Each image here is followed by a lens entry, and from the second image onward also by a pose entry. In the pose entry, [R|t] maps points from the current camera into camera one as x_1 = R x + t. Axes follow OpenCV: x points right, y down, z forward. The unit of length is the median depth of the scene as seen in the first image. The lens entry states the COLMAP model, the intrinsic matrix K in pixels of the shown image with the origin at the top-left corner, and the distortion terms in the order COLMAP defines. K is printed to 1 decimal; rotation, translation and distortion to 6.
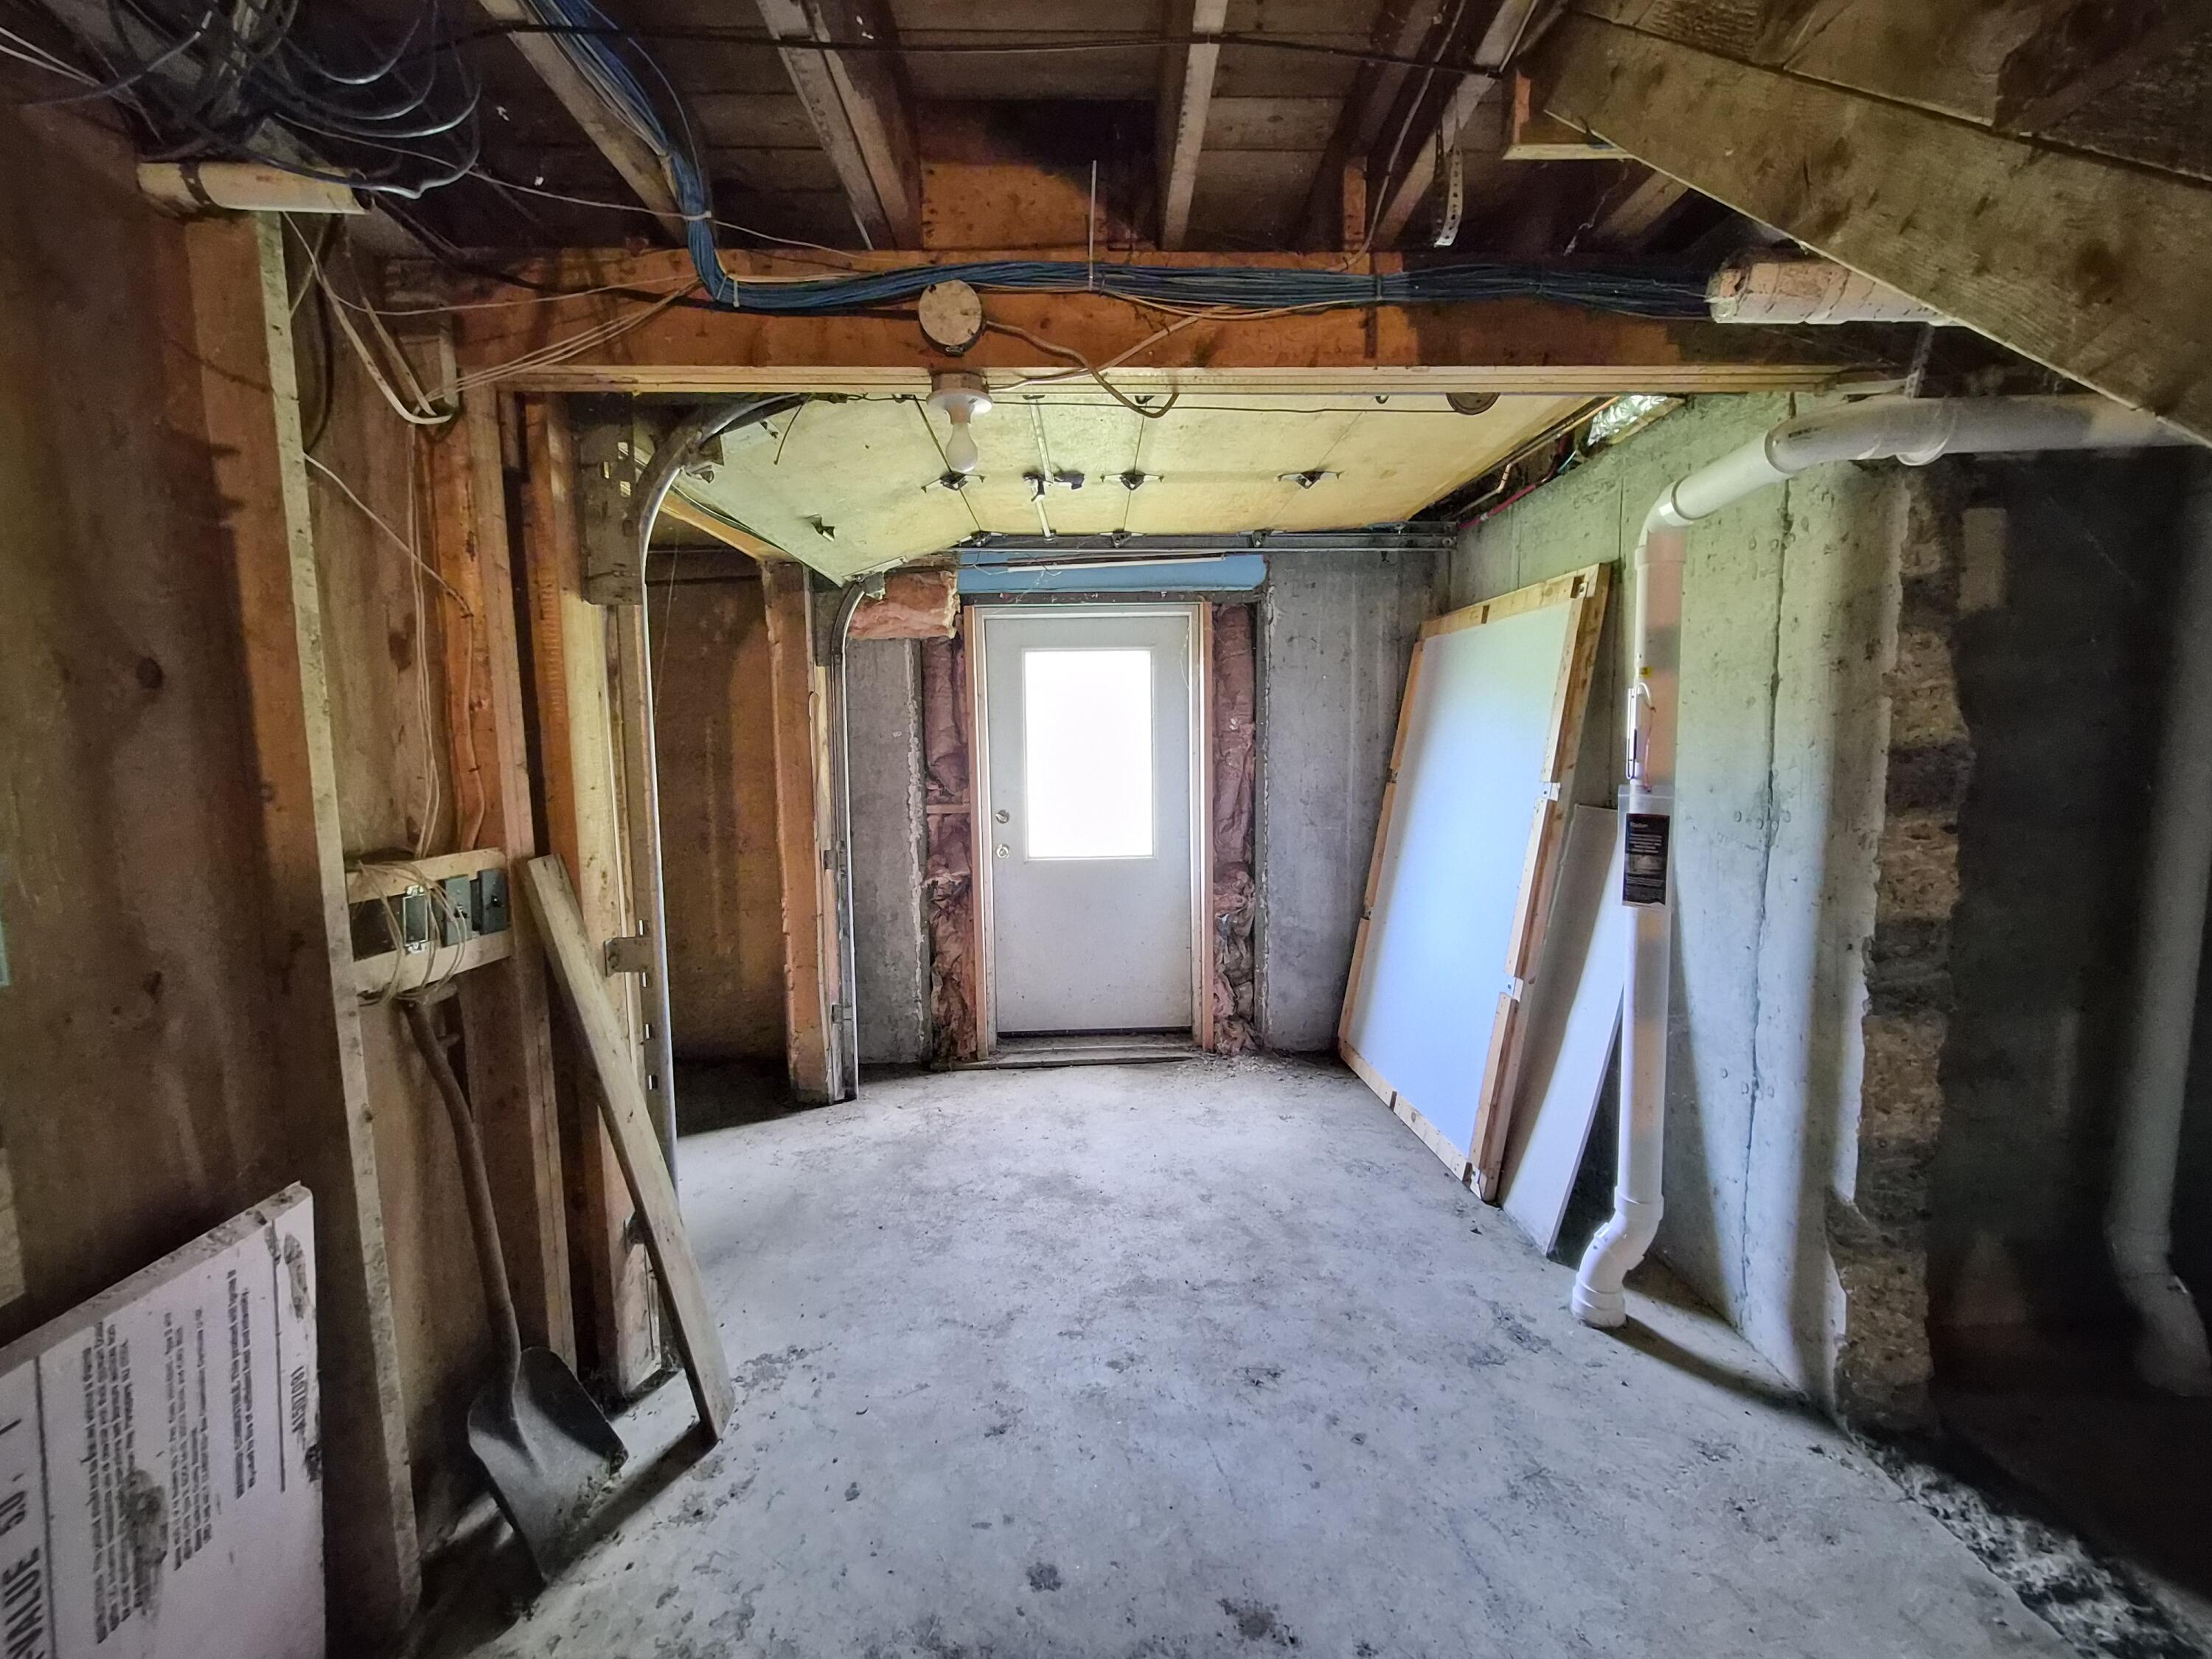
lens RADIAL K [[889.4, 0, 1115.1], [0, 889.4, 831.8], [0, 0, 1]] dist [-0.001759, -0.000132]
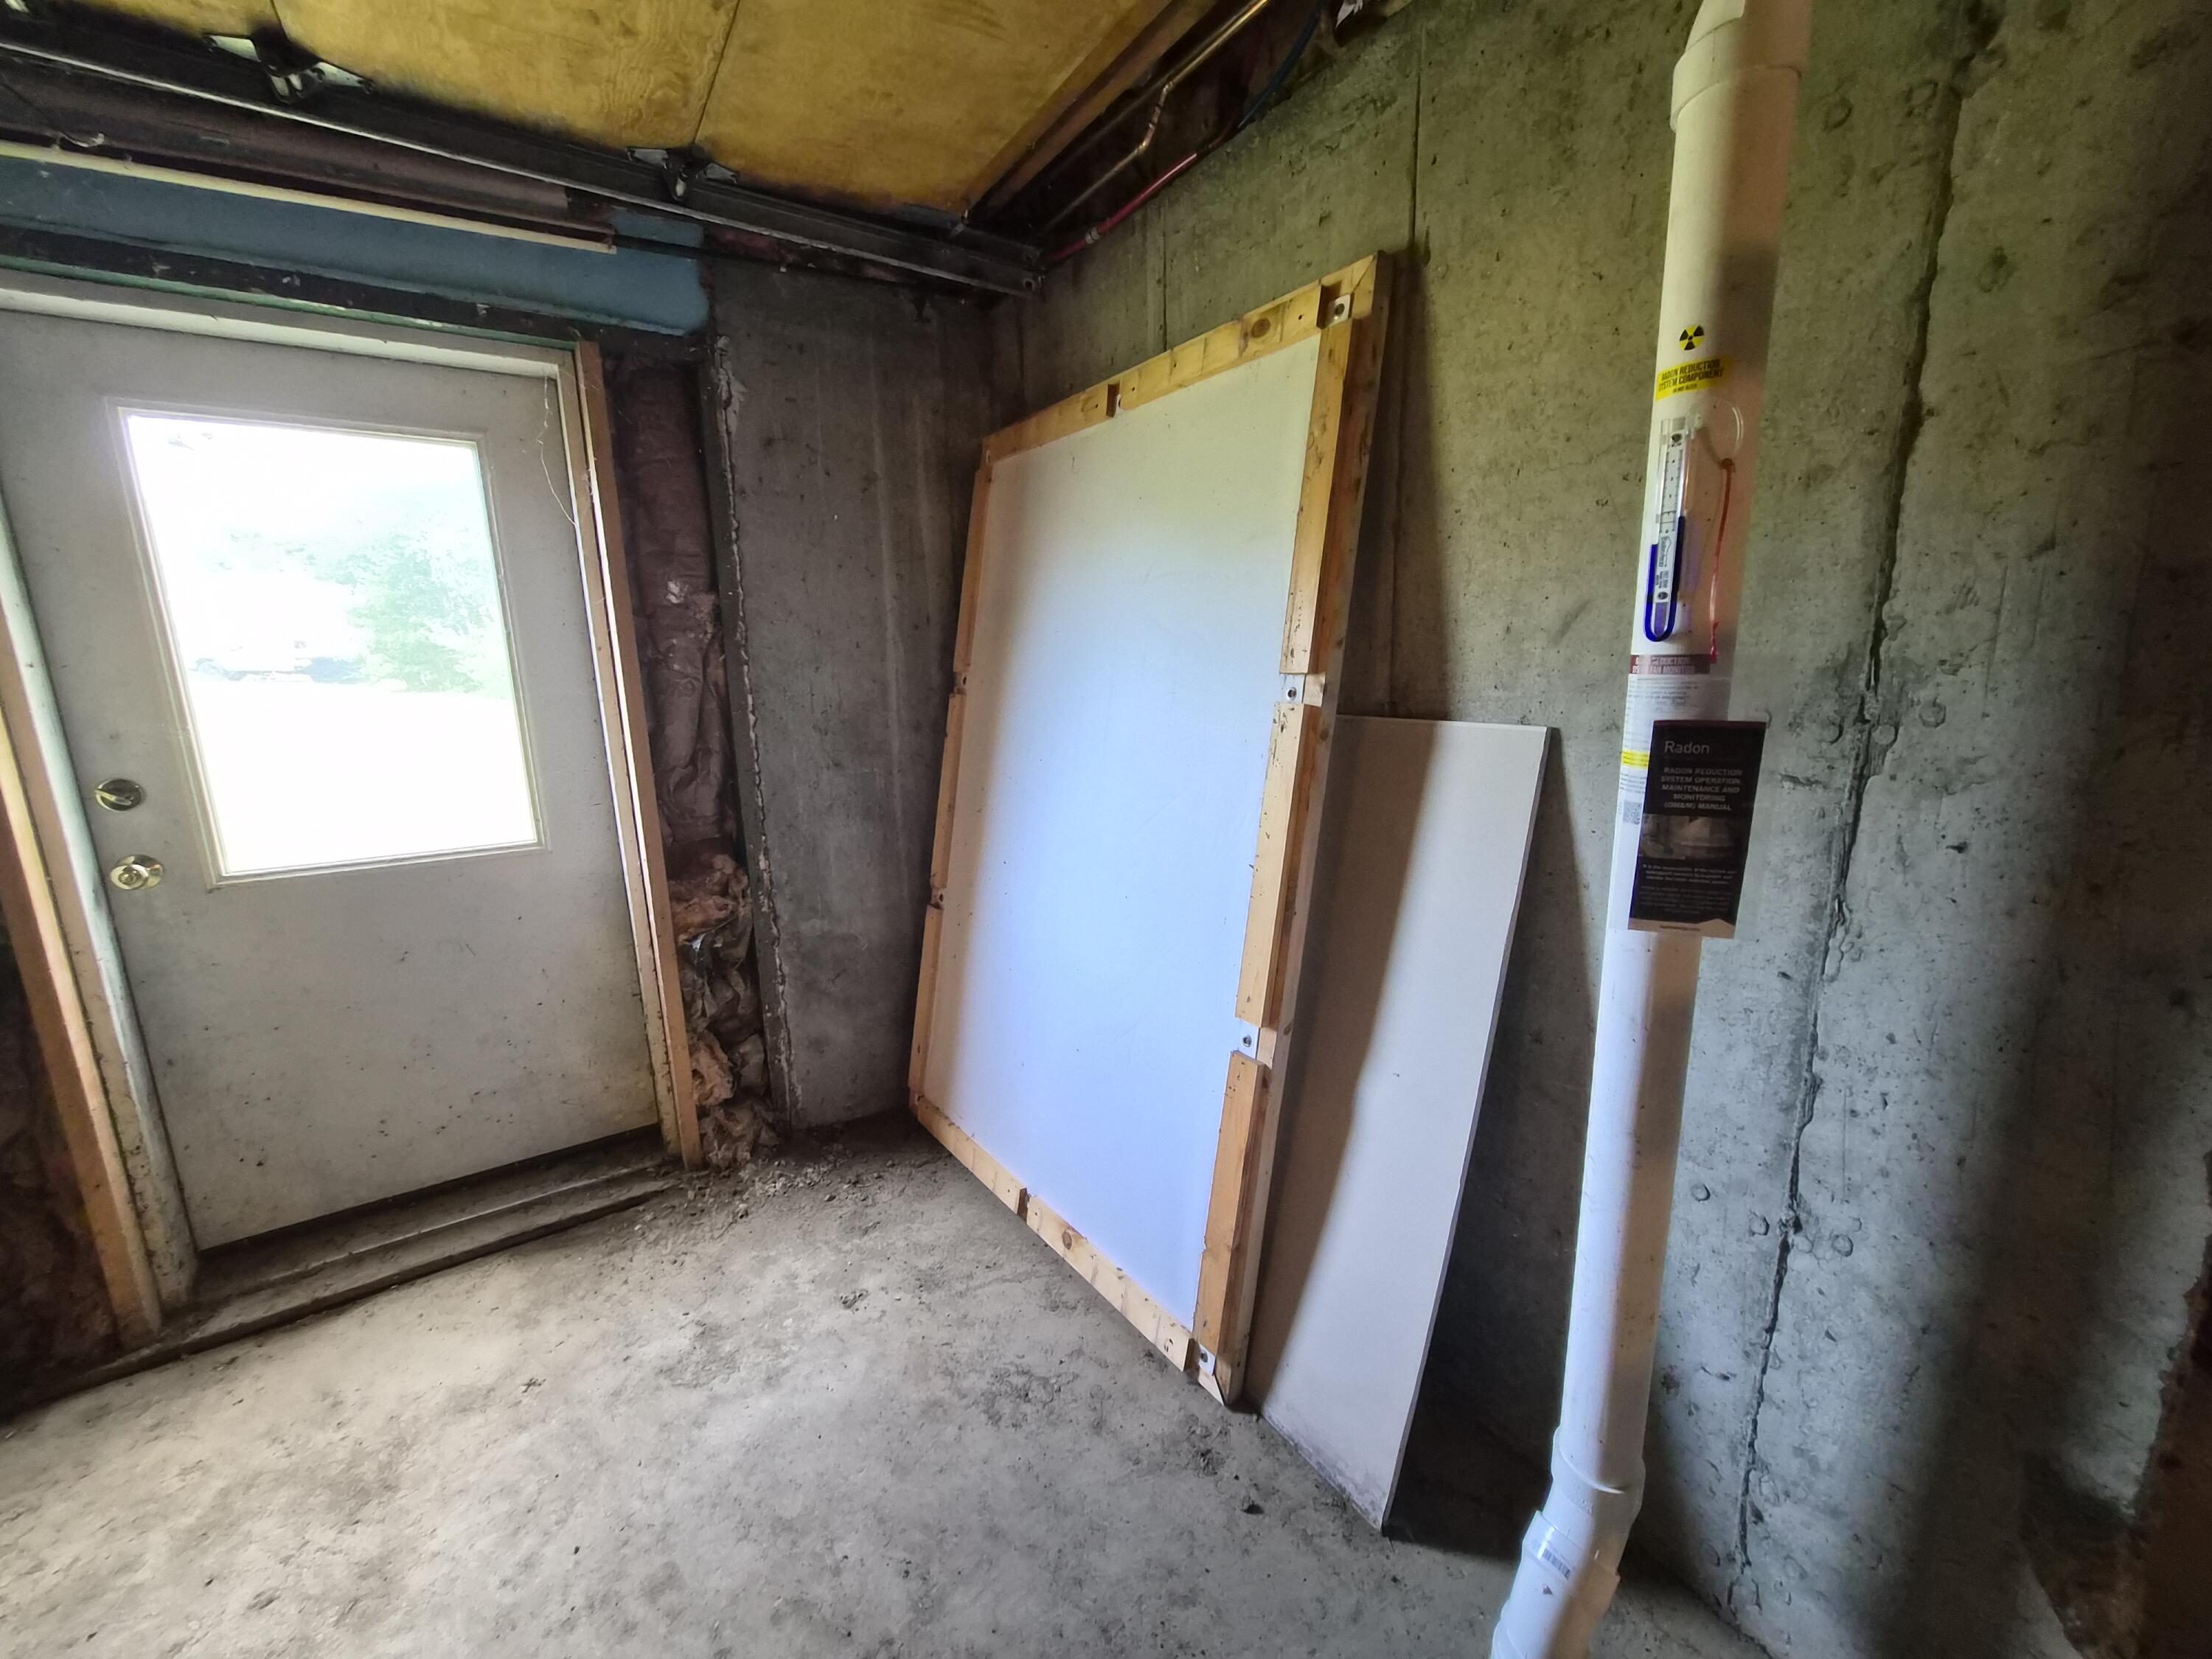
lens RADIAL K [[889.4, 0, 1126.1], [0, 889.4, 845.4], [0, 0, 1]] dist [-0.001759, -0.000132]
pose [[0.843338, -0.111742, 0.525638, 0.063714], [0.060183, 0.991628, 0.114246, -0.013086], [-0.534004, -0.064714, 0.843002, 0.387666]]
